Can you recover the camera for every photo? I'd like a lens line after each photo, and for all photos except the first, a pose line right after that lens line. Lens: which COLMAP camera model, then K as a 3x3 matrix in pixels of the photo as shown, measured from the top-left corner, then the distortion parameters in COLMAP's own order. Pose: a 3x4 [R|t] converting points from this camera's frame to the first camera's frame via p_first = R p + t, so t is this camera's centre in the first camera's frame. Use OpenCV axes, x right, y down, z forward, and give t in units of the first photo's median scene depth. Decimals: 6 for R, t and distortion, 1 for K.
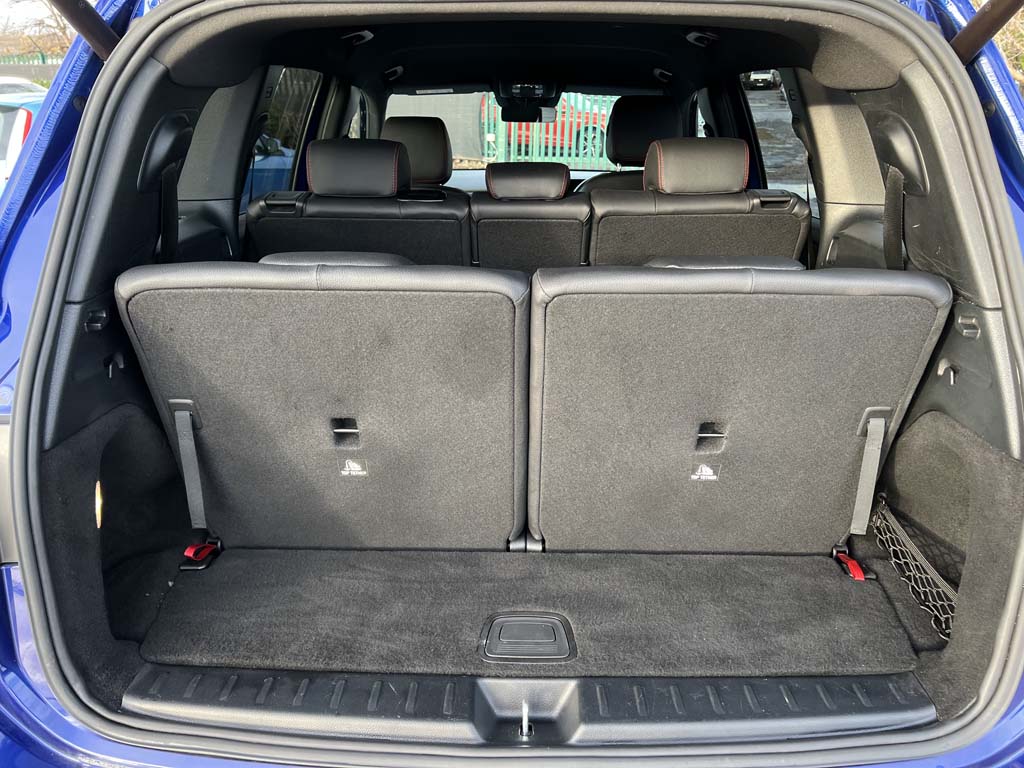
lens RADIAL K [[788.6, 0, 512.9], [0, 788.6, 400.7], [0, 0, 1]] dist [0.019103, -0.032696]
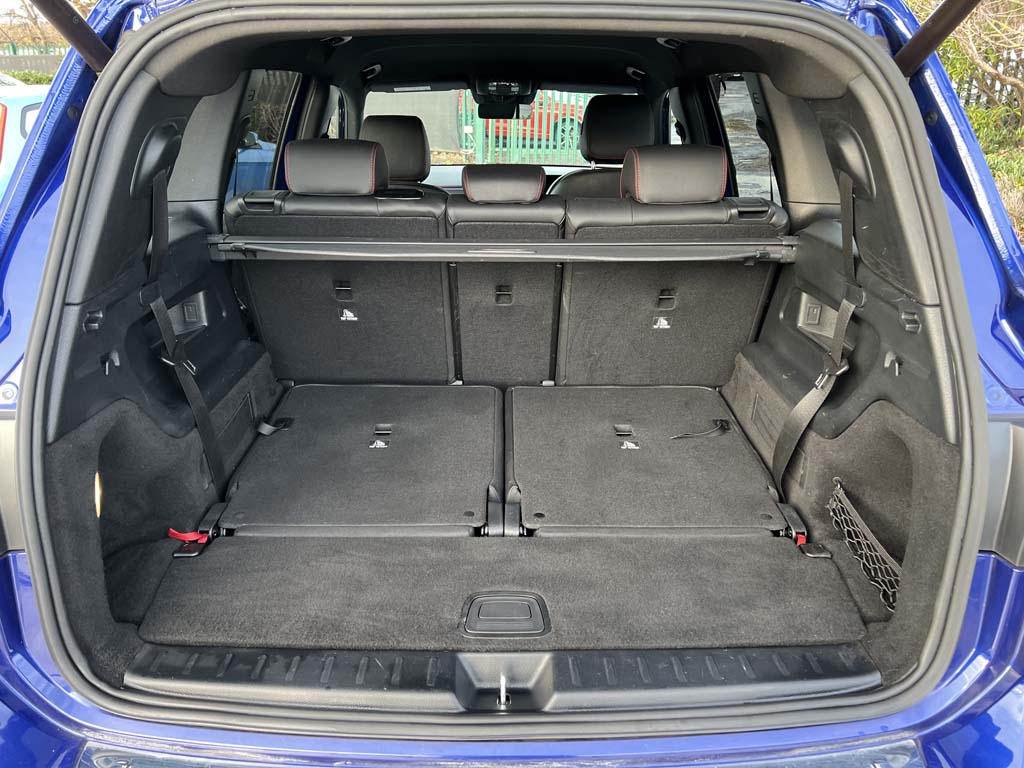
lens RADIAL K [[788.6, 0, 509.8], [0, 788.6, 402.9], [0, 0, 1]] dist [0.019103, -0.032696]
pose [[0.999746, -0.007861, 0.021126, 0.004834], [0.007590, 0.999889, 0.012856, -0.000951], [-0.021225, -0.012693, 0.999694, -0.064894]]
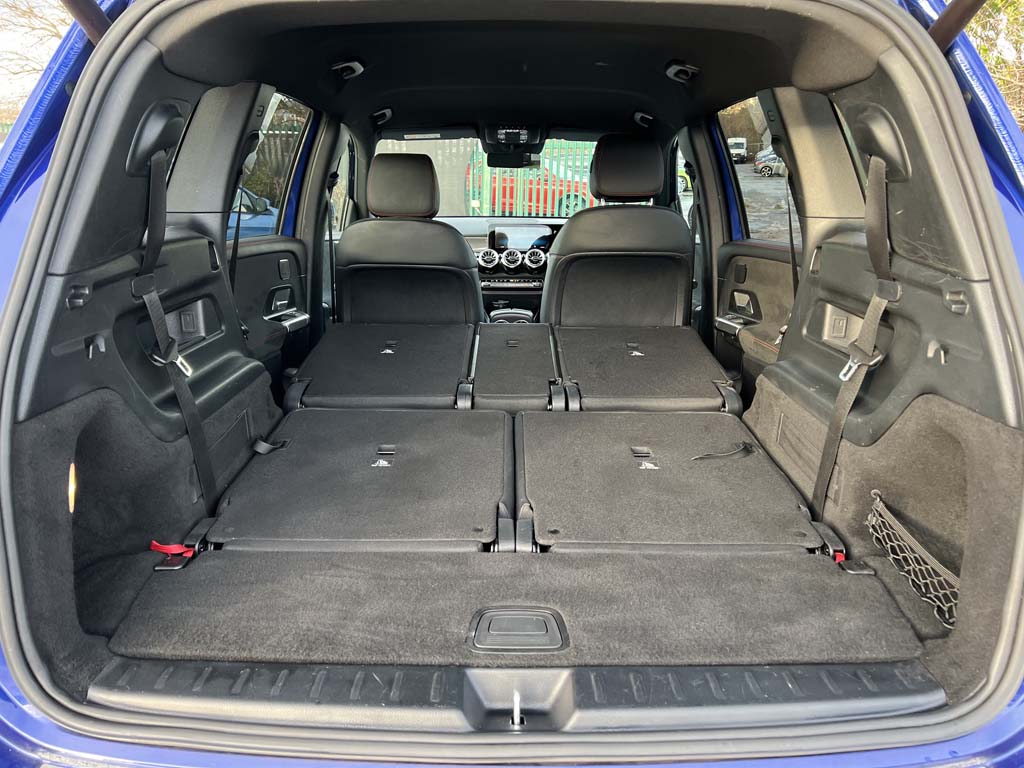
lens RADIAL K [[788.6, 0, 512.1], [0, 788.6, 395.5], [0, 0, 1]] dist [0.019103, -0.032696]
pose [[0.999815, -0.001799, 0.019176, -0.006914], [0.003516, 0.995947, -0.089871, 0.105536], [-0.018936, 0.089922, 0.995769, 0.020931]]
